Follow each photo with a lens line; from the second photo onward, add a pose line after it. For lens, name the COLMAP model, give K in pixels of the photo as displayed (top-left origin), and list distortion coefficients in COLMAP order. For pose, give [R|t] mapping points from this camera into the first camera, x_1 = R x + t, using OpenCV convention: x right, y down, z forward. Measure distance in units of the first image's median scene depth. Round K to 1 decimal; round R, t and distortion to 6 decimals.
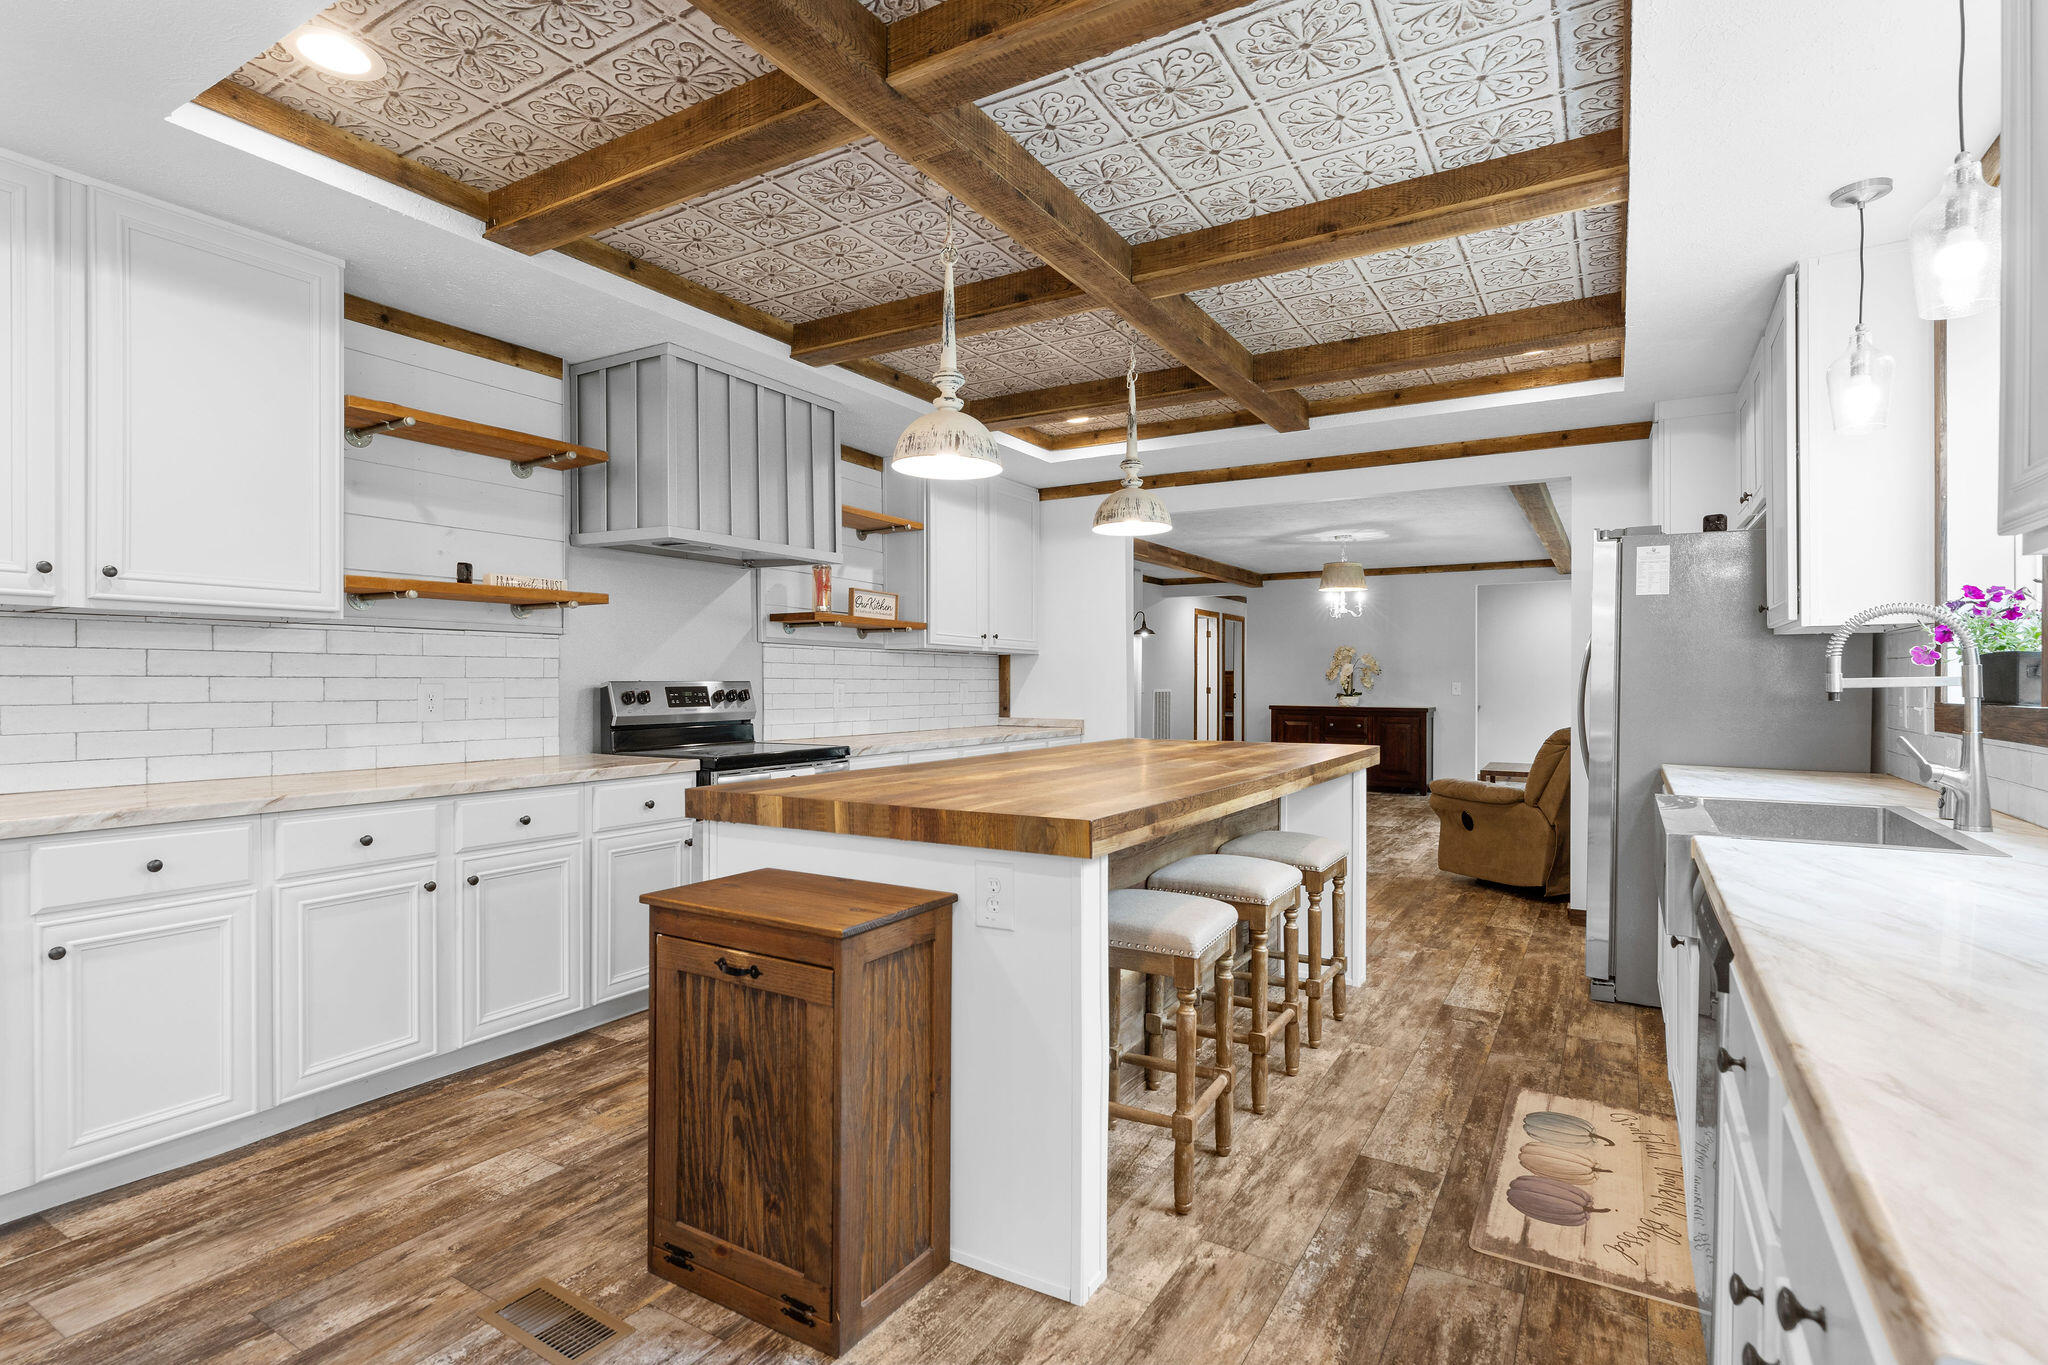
lens RADIAL K [[975.7, 0, 1021.7], [0, 975.7, 687.8], [0, 0, 1]] dist [-0.004110, -0.001868]
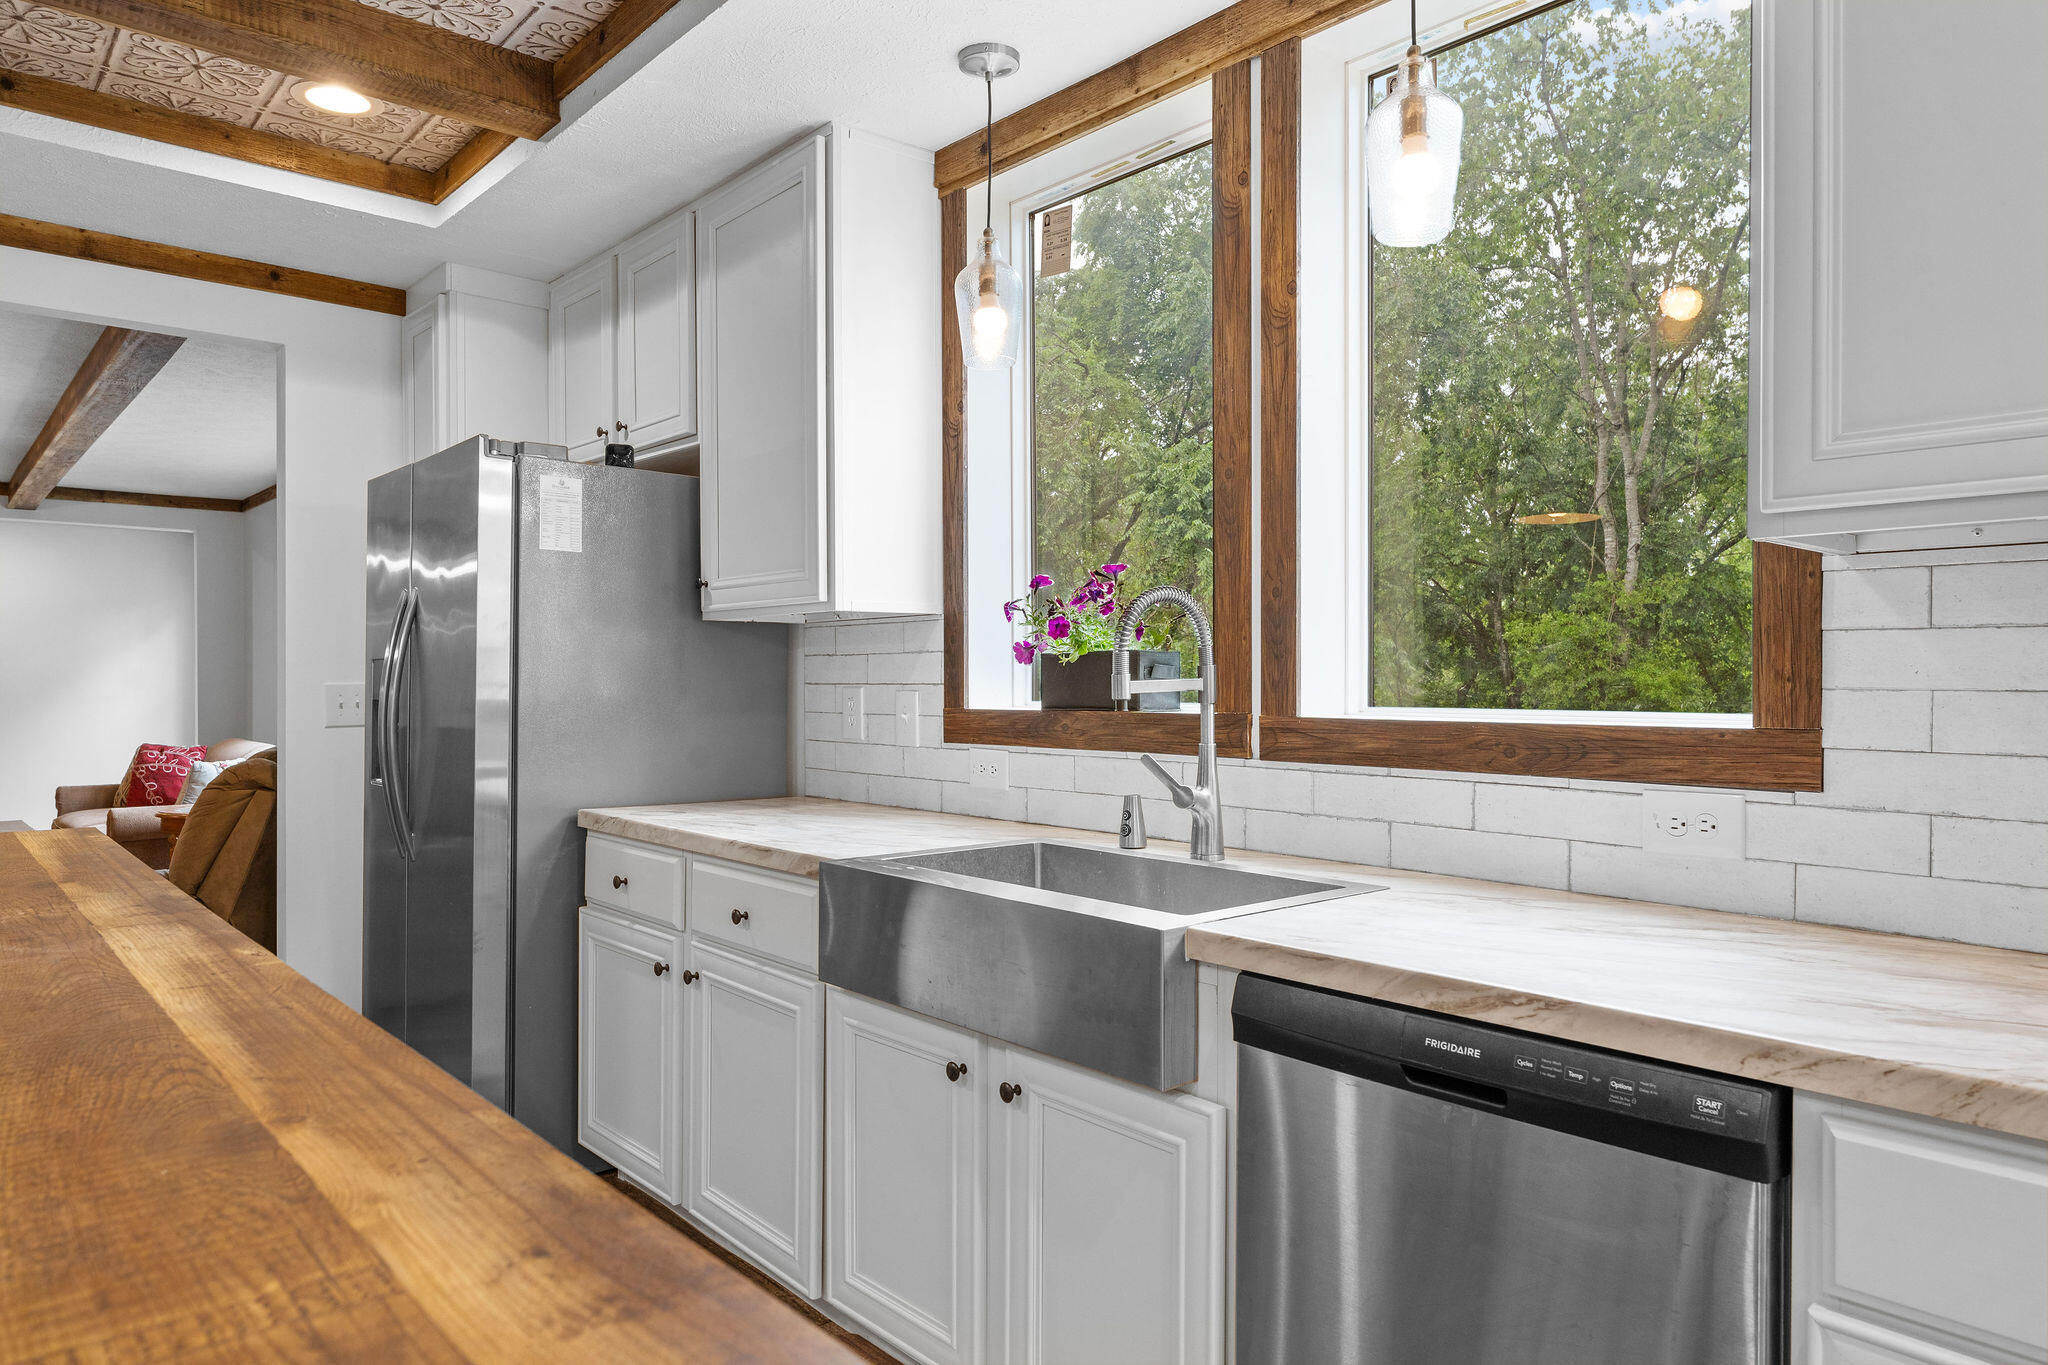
lens RADIAL K [[1289.5, 0, 1025.9], [0, 1289.5, 687.1], [0, 0, 1]] dist [0.000123, -0.000867]
pose [[0.306386, -0.006055, 0.951888, -0.073438], [0.008006, 0.999961, 0.003784, -0.004921], [-0.951874, 0.006462, 0.306423, 0.402815]]
